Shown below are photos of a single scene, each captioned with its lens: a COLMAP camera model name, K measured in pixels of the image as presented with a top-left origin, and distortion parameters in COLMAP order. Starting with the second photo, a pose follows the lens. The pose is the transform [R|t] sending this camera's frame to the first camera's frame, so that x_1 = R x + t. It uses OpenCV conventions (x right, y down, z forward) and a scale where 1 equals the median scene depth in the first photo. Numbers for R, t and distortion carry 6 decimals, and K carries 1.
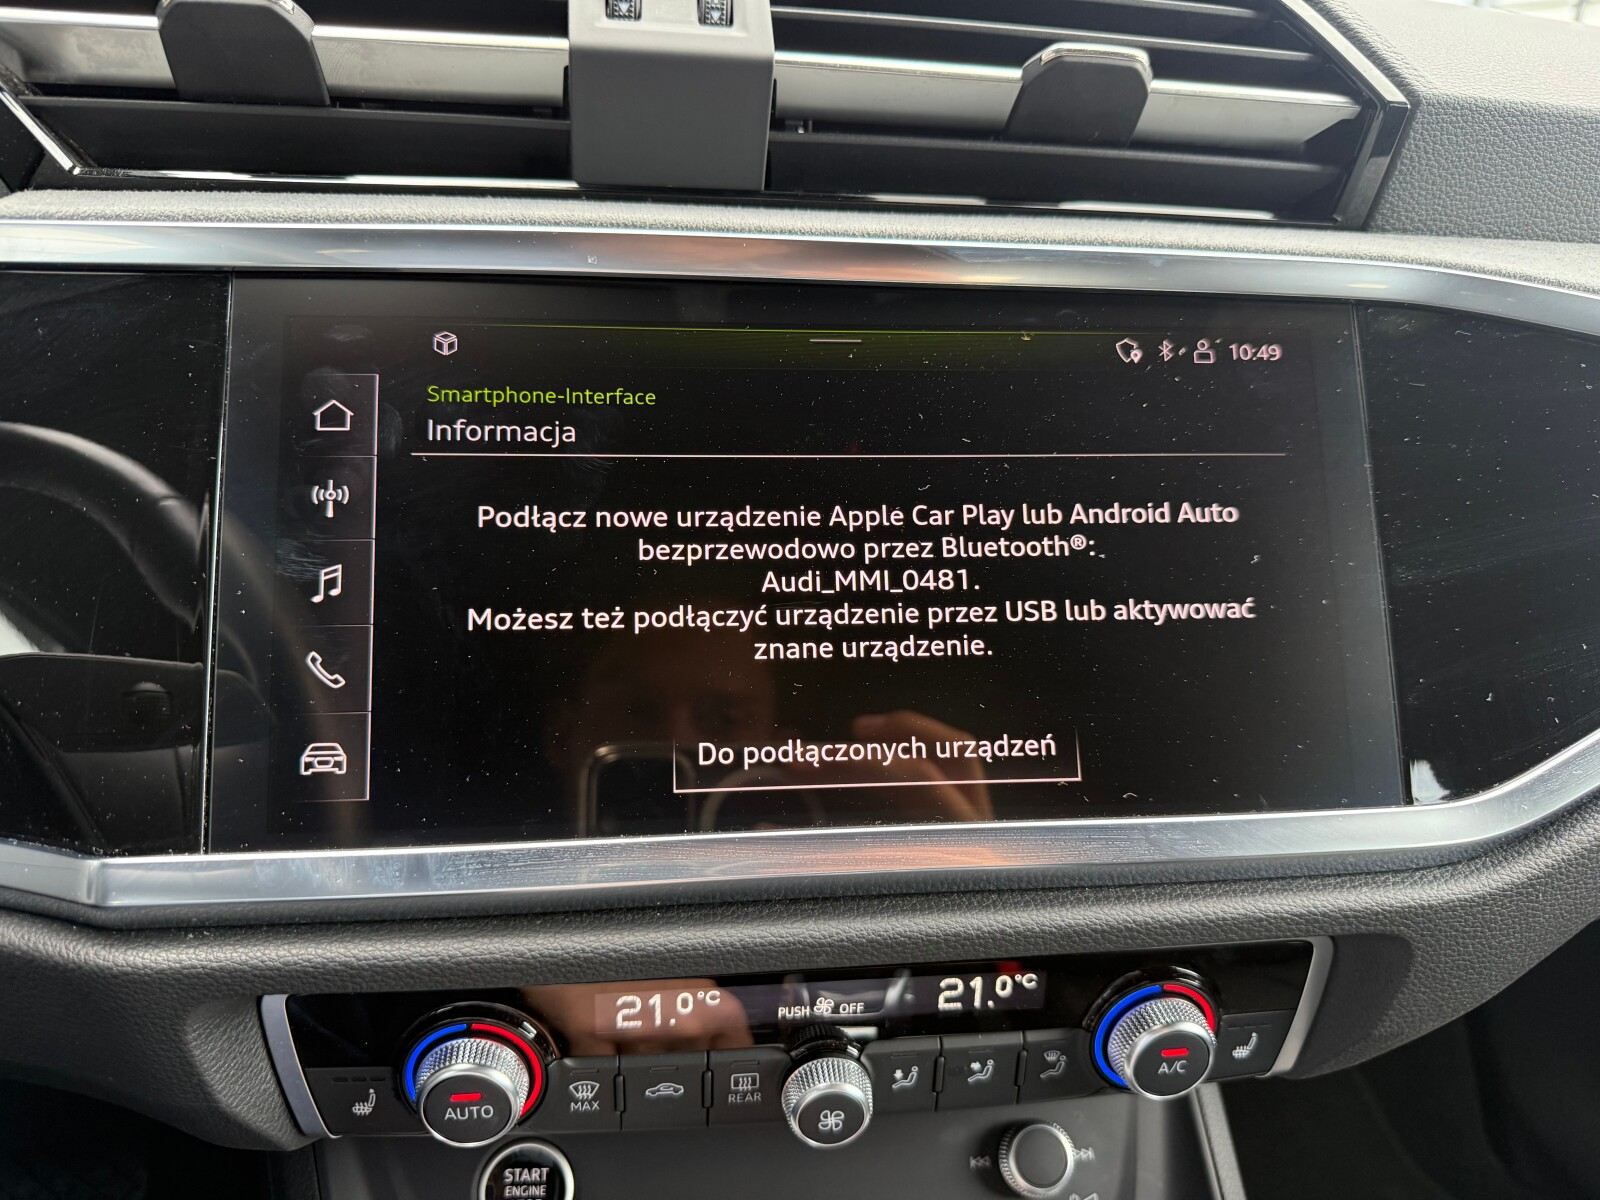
lens RADIAL K [[1102.7, 0, 793.1], [0, 1102.7, 602.4], [0, 0, 1]] dist [0.010553, -0.026090]
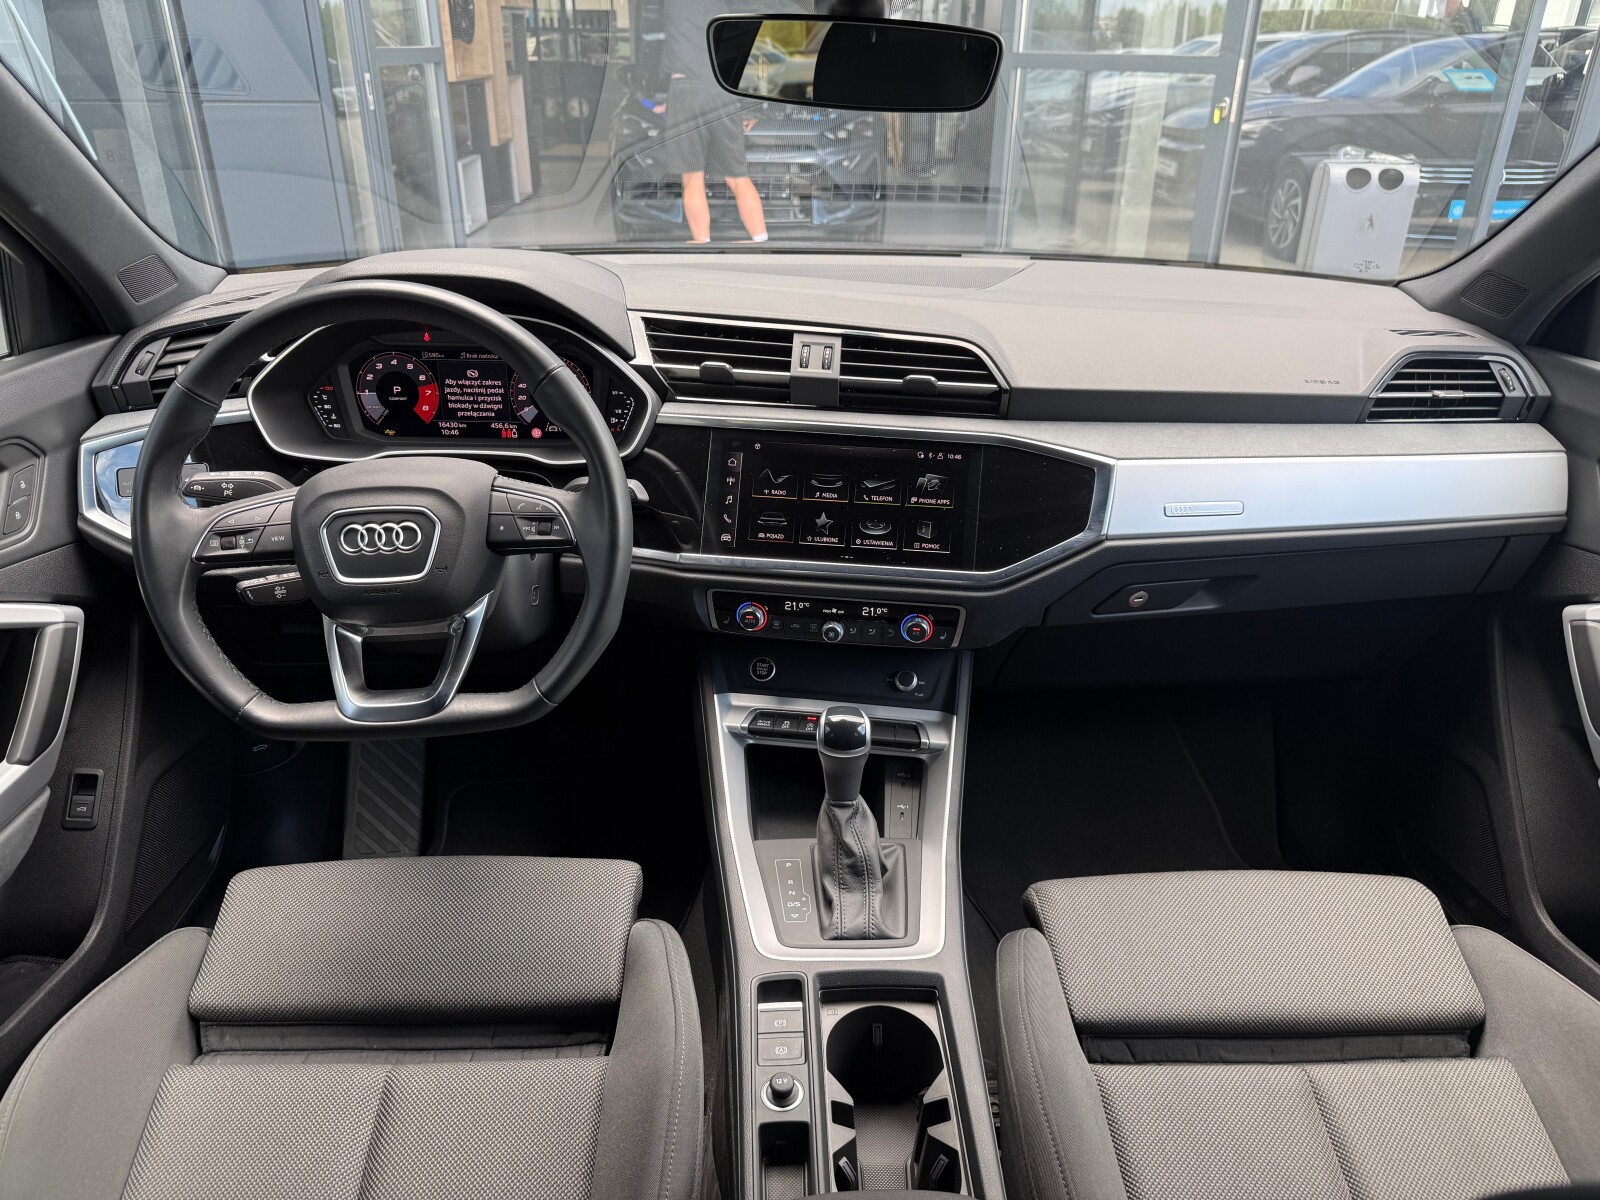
lens RADIAL K [[1102.7, 0, 821.2], [0, 1102.7, 617.6], [0, 0, 1]] dist [0.010553, -0.026090]
pose [[0.967000, 0.094795, -0.236485, 0.978937], [-0.076843, 0.993496, 0.084028, 0.053014], [0.242912, -0.063083, 0.967995, -3.057827]]
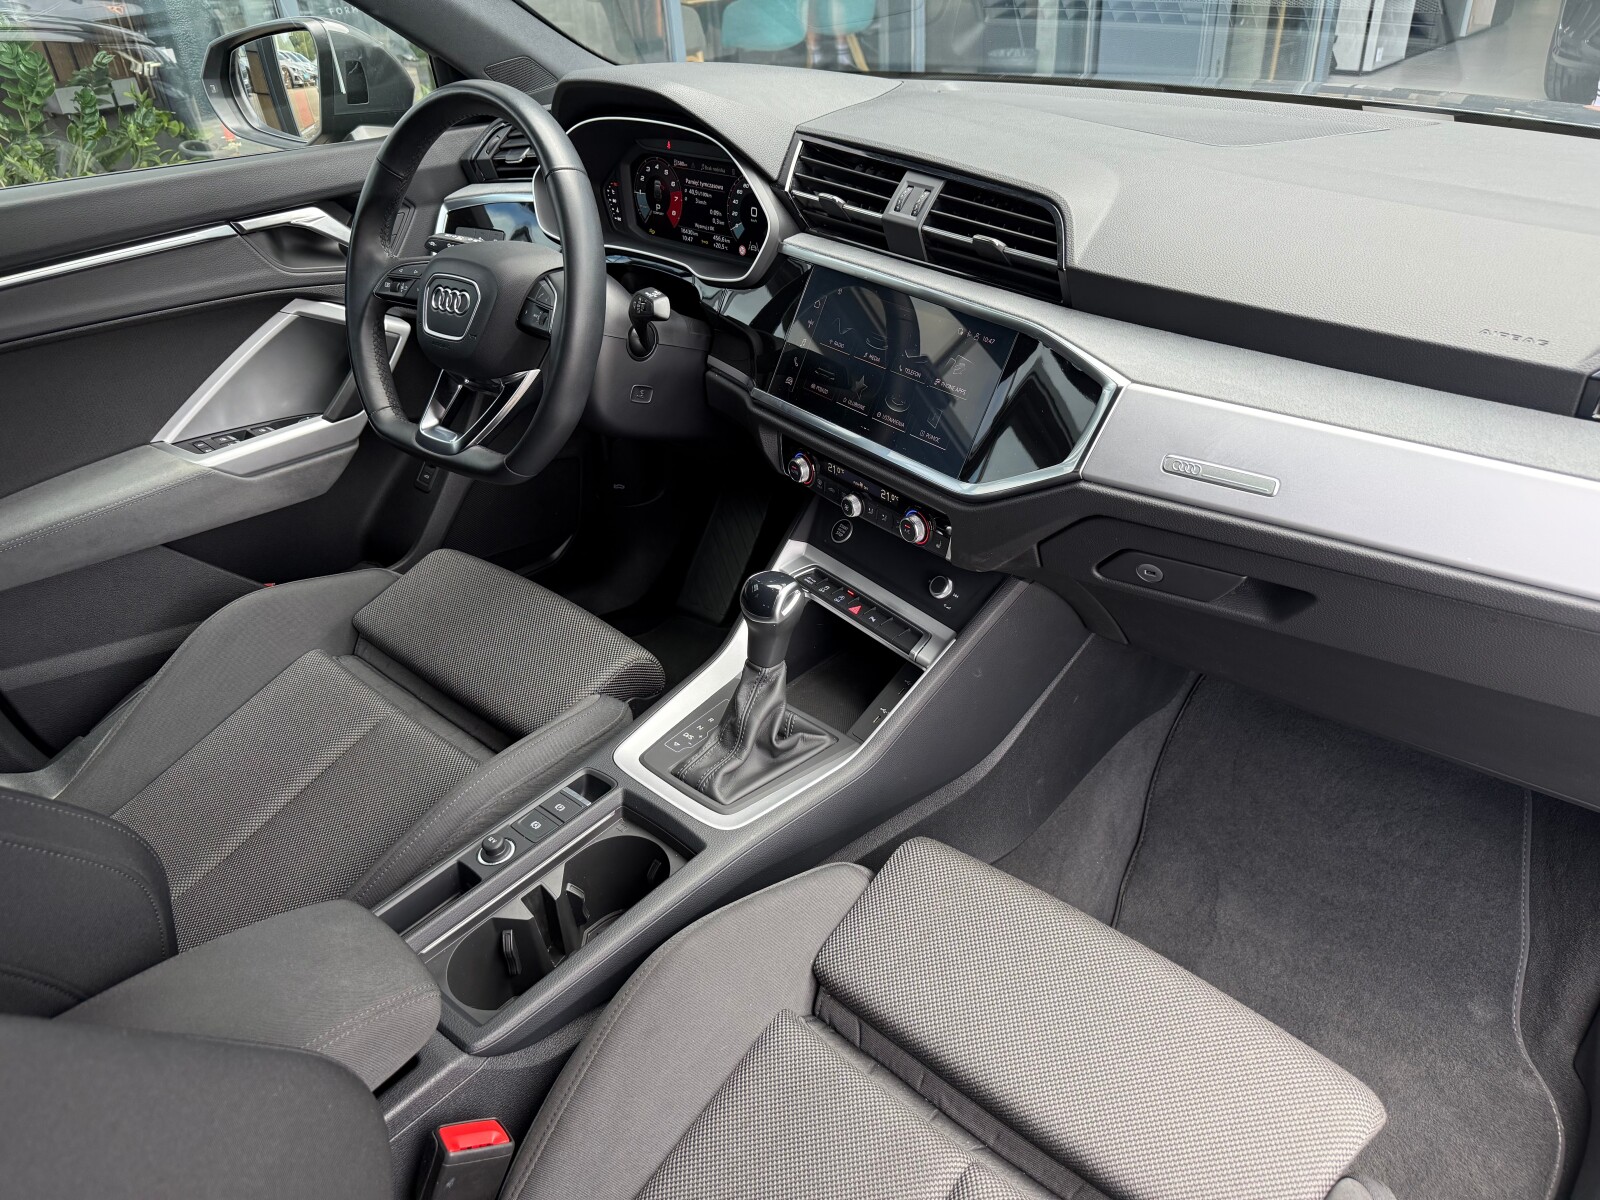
lens RADIAL K [[1102.7, 0, 817.0], [0, 1102.7, 623.4], [0, 0, 1]] dist [0.010553, -0.026090]
pose [[0.516569, 0.423687, -0.744074, 3.093015], [-0.262048, 0.905527, 0.333695, -0.442523], [0.815161, 0.022607, 0.578794, -1.358116]]
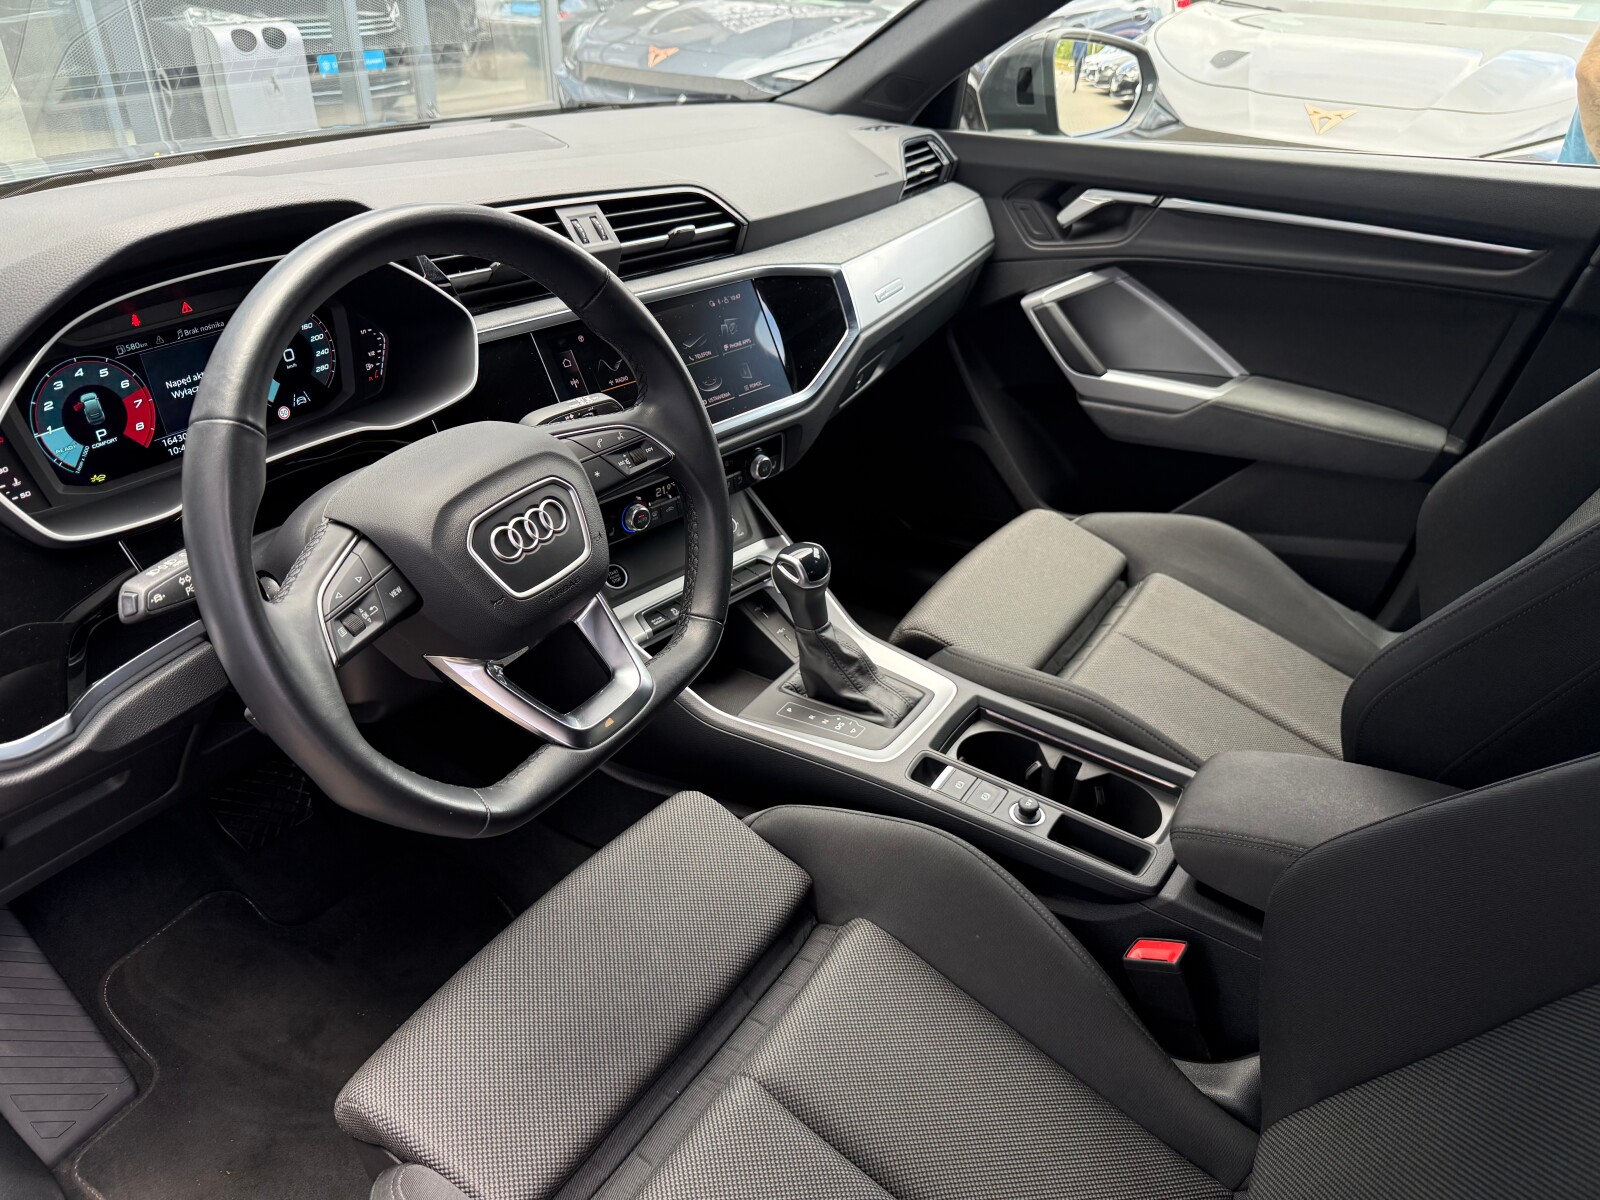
lens RADIAL K [[1102.7, 0, 786.2], [0, 1102.7, 616.5], [0, 0, 1]] dist [0.010553, -0.026090]
pose [[0.769033, -0.355750, 0.531065, -2.144356], [0.251937, 0.932255, 0.259670, -0.137161], [-0.587465, -0.065900, 0.806562, -2.626542]]
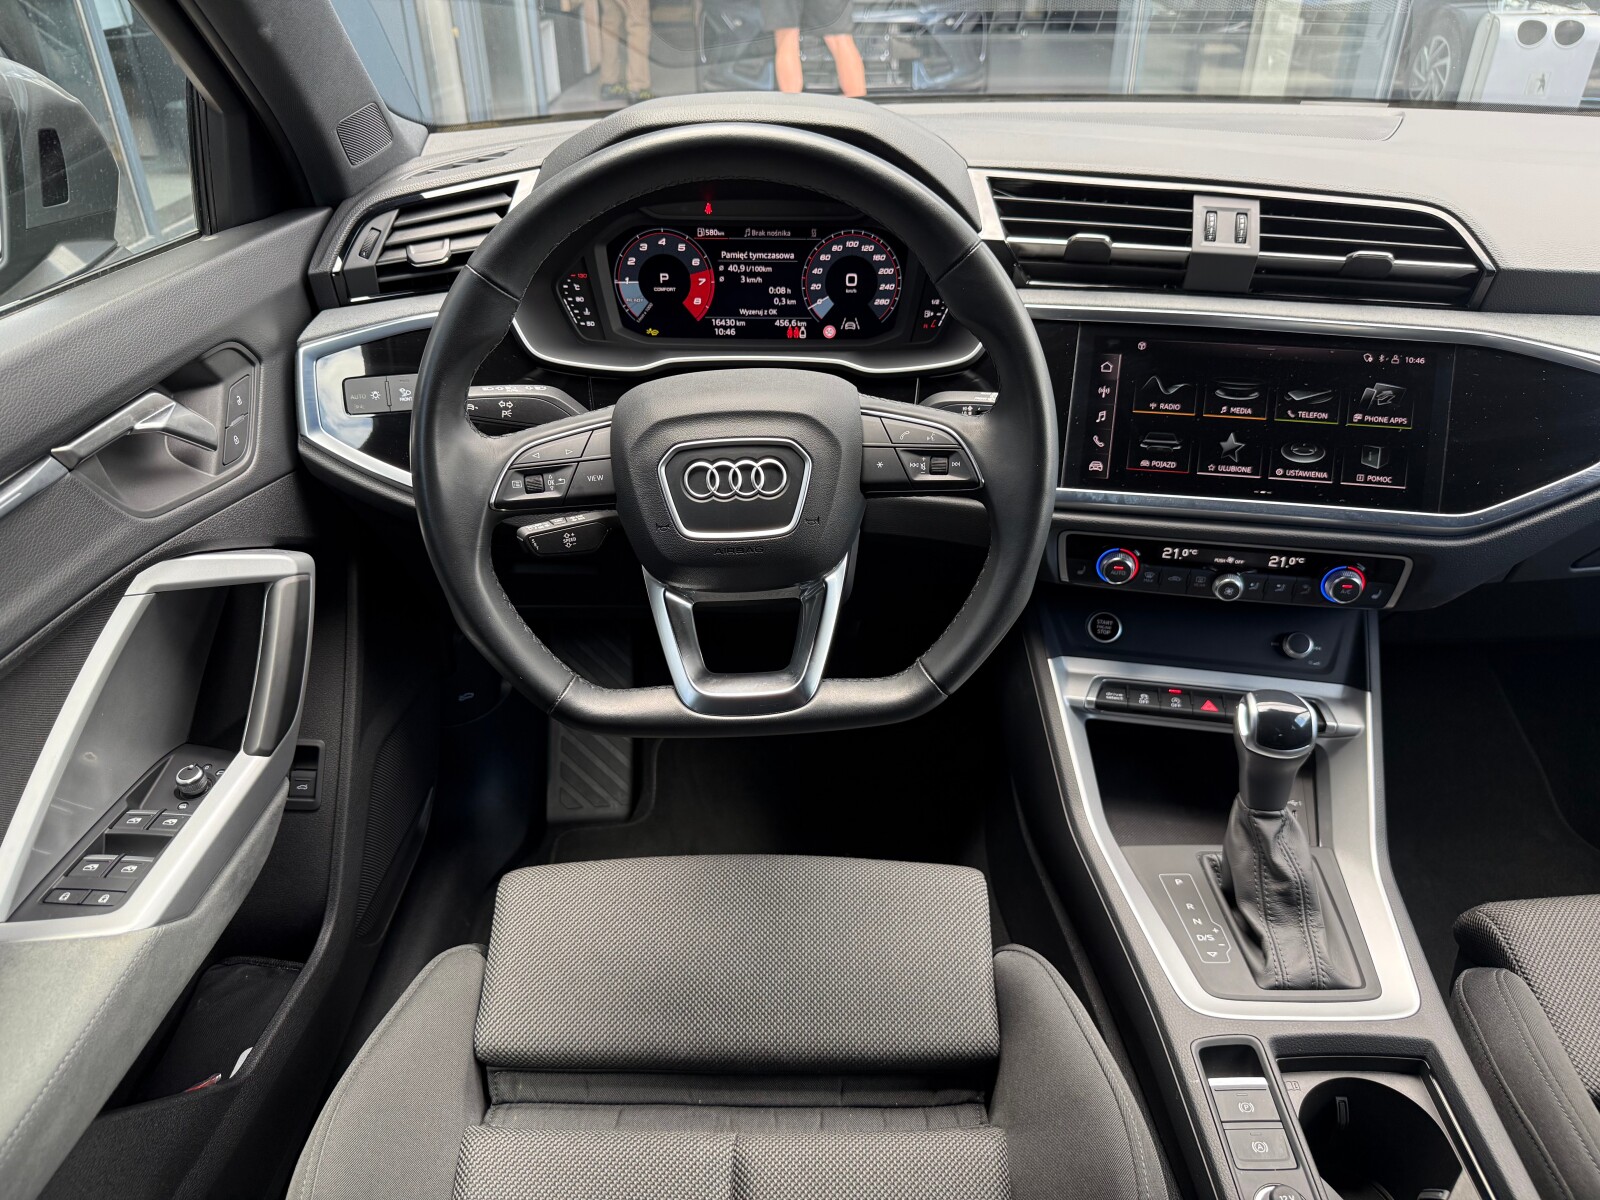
lens RADIAL K [[1102.7, 0, 810.3], [0, 1102.7, 617.1], [0, 0, 1]] dist [0.010553, -0.026090]
pose [[0.952417, 0.125801, -0.277626, -0.231977], [-0.076376, 0.980293, 0.182185, 0.037047], [0.295074, -0.152312, 0.943256, -2.493671]]
